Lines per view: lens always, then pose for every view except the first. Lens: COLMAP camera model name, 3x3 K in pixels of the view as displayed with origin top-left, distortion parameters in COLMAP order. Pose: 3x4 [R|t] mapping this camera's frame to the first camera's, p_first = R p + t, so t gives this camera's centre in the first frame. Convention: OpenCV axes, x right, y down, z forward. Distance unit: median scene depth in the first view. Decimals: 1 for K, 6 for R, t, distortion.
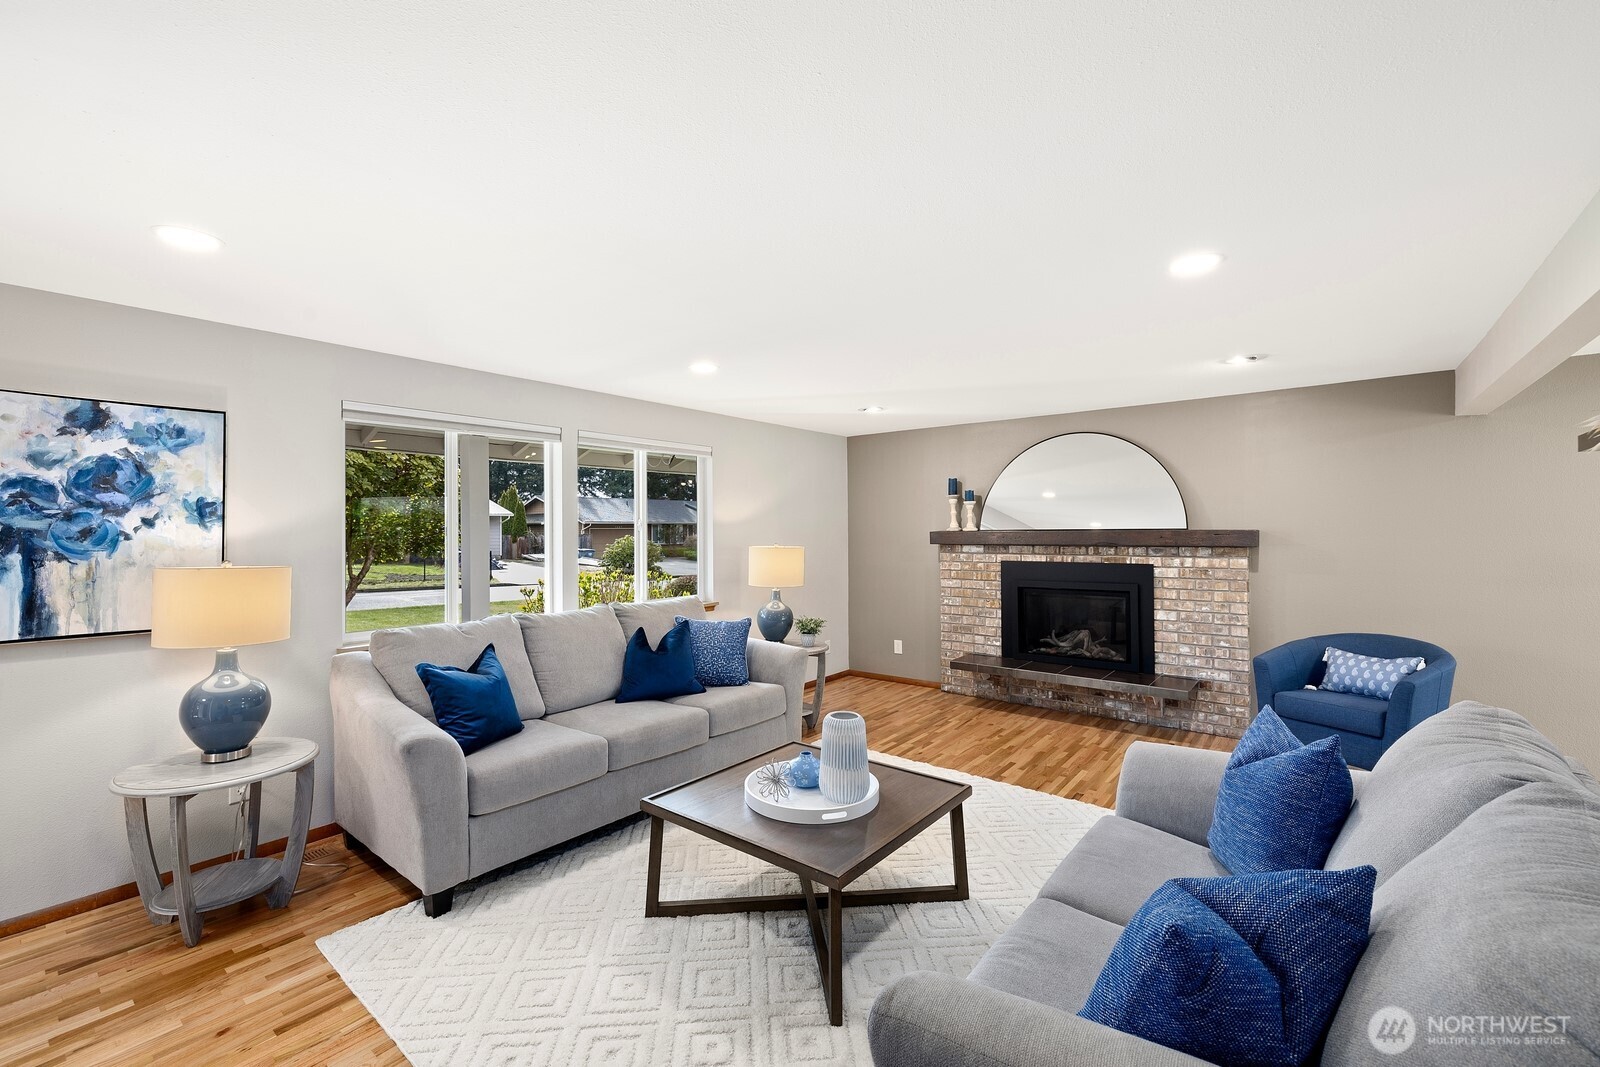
lens RADIAL K [[669.6, 0, 782.7], [0, 669.6, 531.9], [0, 0, 1]] dist [0.001758, -0.000208]
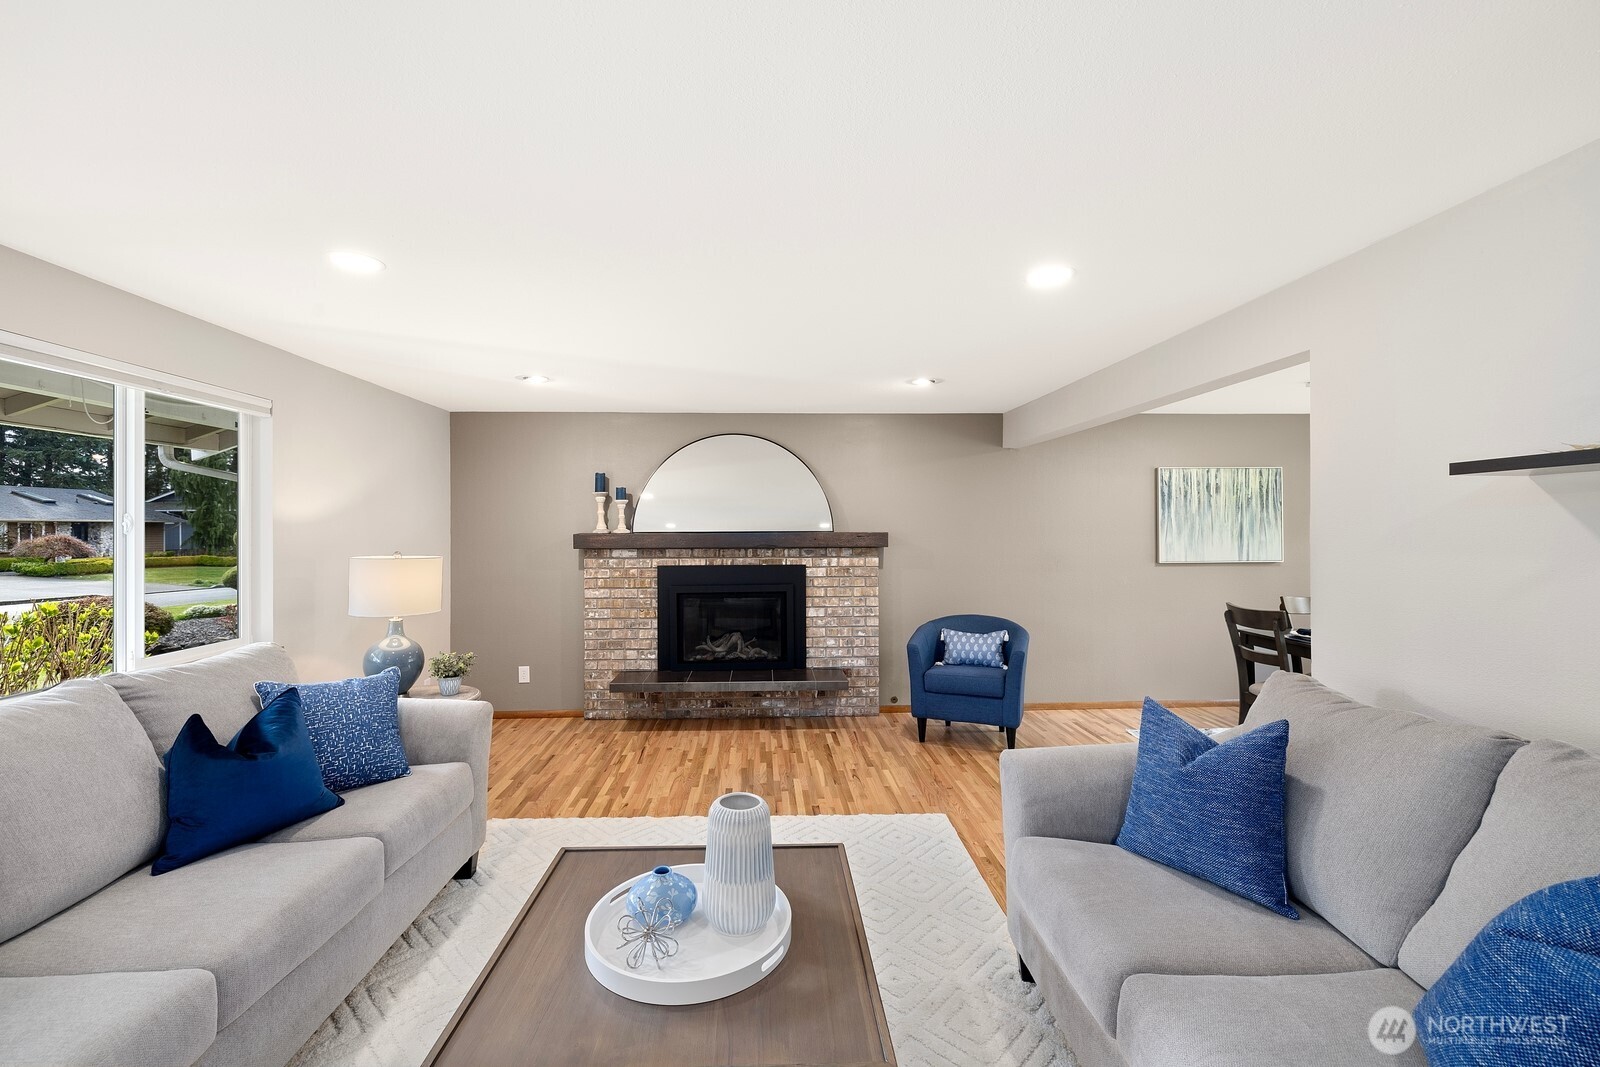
lens RADIAL K [[669.6, 0, 795.1], [0, 669.6, 528.4], [0, 0, 1]] dist [0.001758, -0.000208]
pose [[0.750838, 0.003894, 0.660475, -0.161397], [0.000807, 0.999976, -0.006812, -0.001989], [-0.660486, 0.005648, 0.750817, 0.217484]]
